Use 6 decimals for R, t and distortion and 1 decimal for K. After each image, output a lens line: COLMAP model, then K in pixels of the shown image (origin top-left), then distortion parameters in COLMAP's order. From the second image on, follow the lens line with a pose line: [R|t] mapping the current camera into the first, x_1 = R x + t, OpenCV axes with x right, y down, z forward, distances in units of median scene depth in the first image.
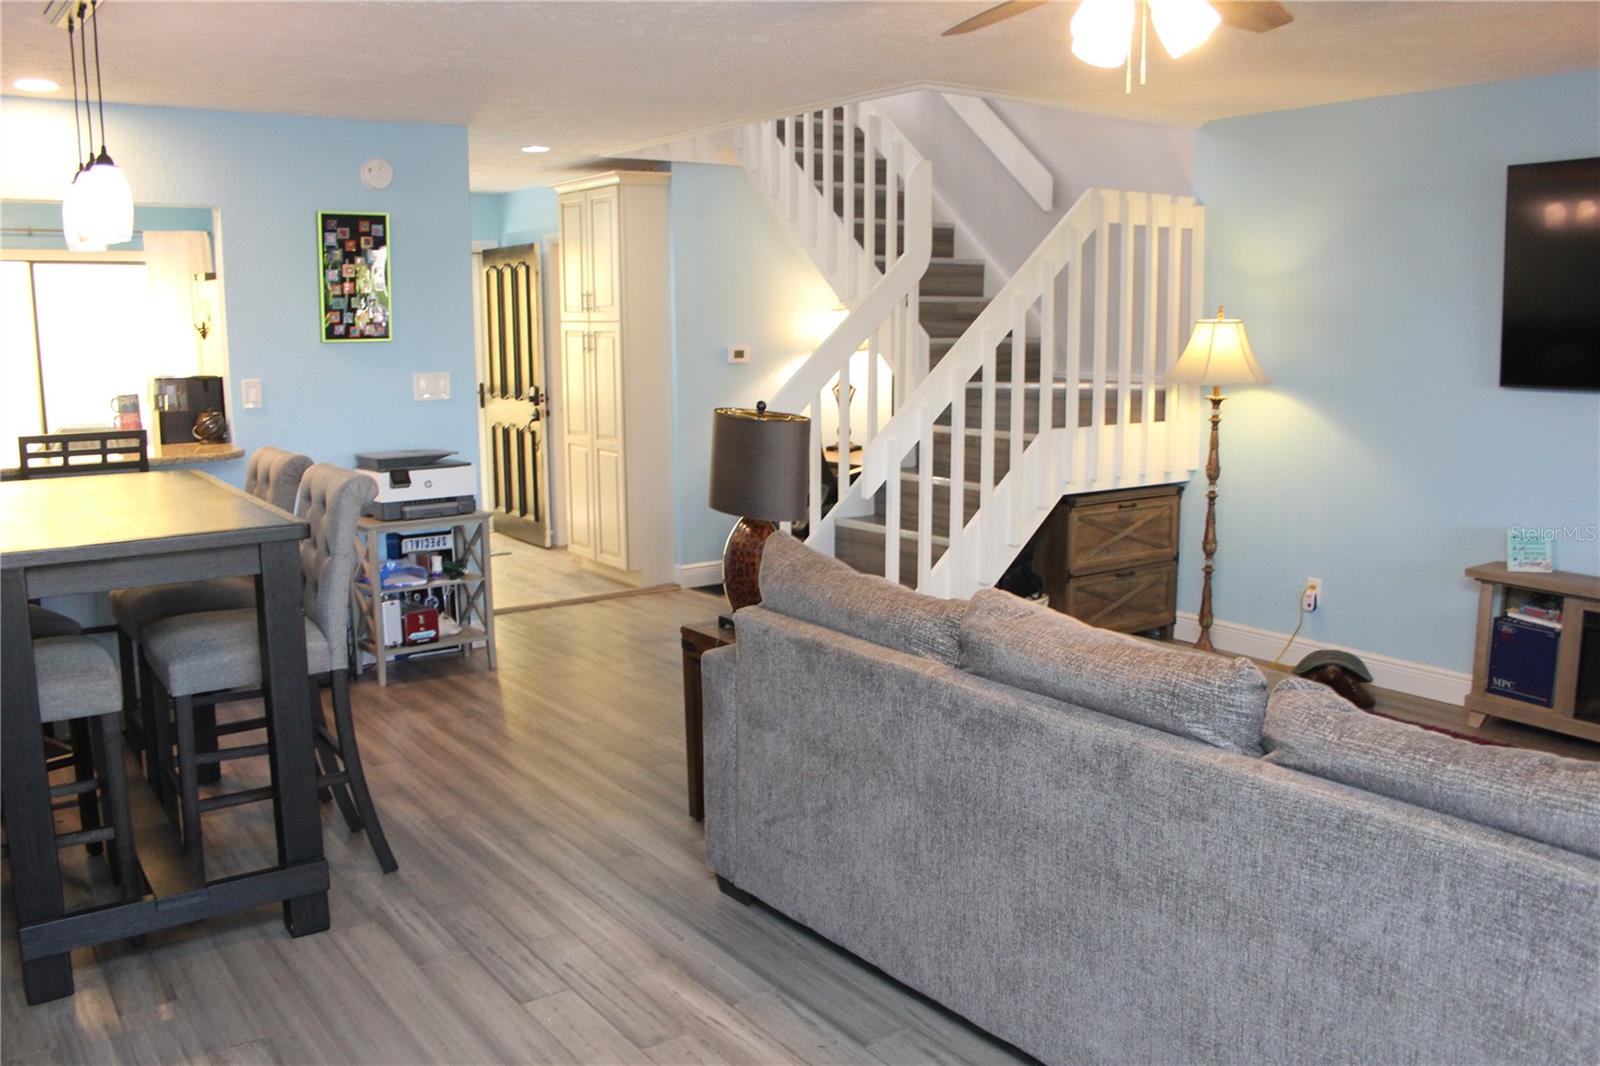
lens RADIAL K [[1337.3, 0, 793.8], [0, 1337.3, 531.1], [0, 0, 1]] dist [-0.141458, 0.104271]
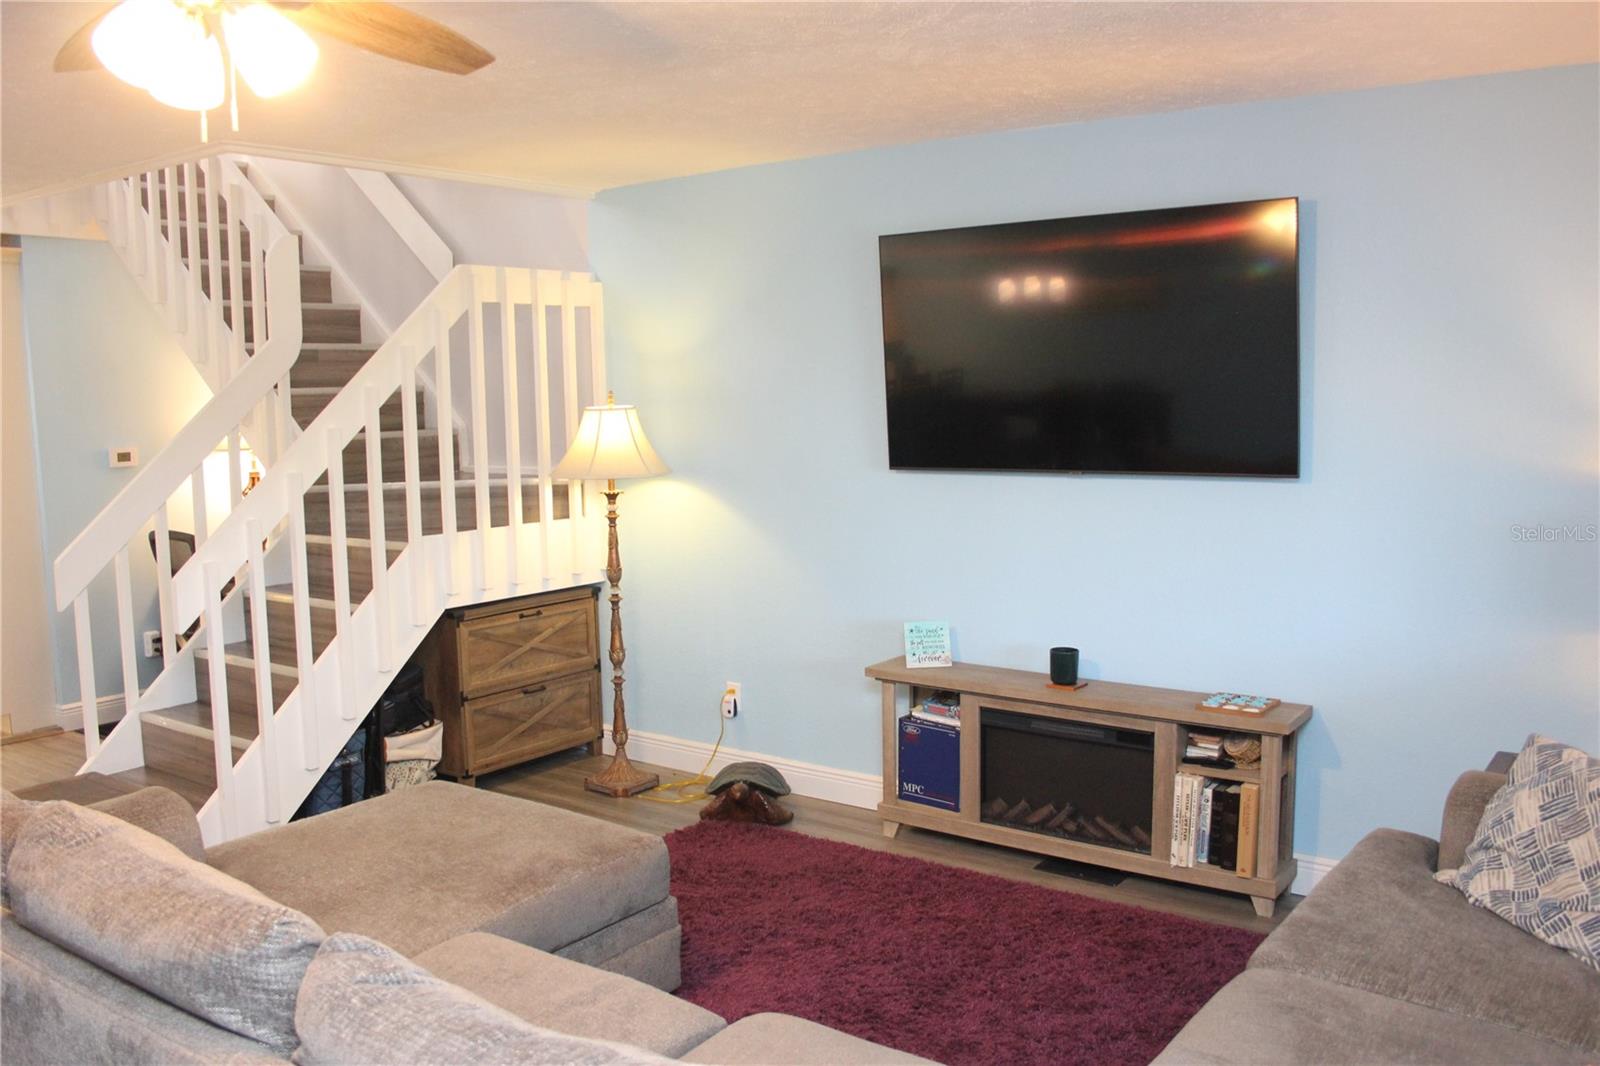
lens RADIAL K [[1337.3, 0, 793.8], [0, 1337.3, 531.1], [0, 0, 1]] dist [-0.141458, 0.104271]
pose [[0.949515, -0.044952, 0.310484, 0.149548], [0.063466, 0.996742, -0.049782, -0.019881], [-0.307235, 0.066974, 0.949274, 0.090415]]
